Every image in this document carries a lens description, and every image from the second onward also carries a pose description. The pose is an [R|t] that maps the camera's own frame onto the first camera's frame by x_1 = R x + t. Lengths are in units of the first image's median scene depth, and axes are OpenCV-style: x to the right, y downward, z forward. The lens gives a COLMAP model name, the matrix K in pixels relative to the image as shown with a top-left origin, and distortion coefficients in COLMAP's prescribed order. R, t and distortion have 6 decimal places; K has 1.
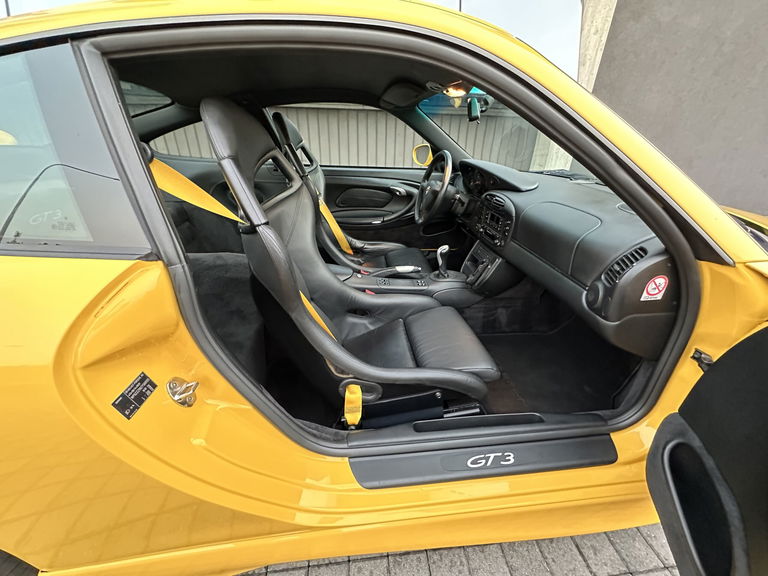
lens RADIAL K [[293.9, 0, 386.9], [0, 293.9, 287.8], [0, 0, 1]] dist [-0.005777, -0.000577]
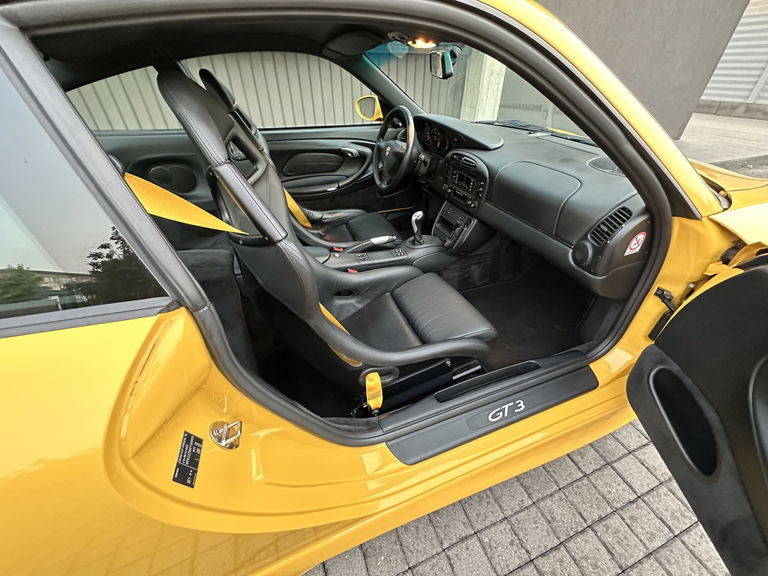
lens RADIAL K [[293.9, 0, 385.4], [0, 293.9, 285.5], [0, 0, 1]] dist [-0.005777, -0.000577]
pose [[0.970003, -0.162319, 0.180960, -0.207281], [0.133825, 0.978016, 0.159922, -0.119016], [-0.202940, -0.130908, 0.970401, 0.053946]]
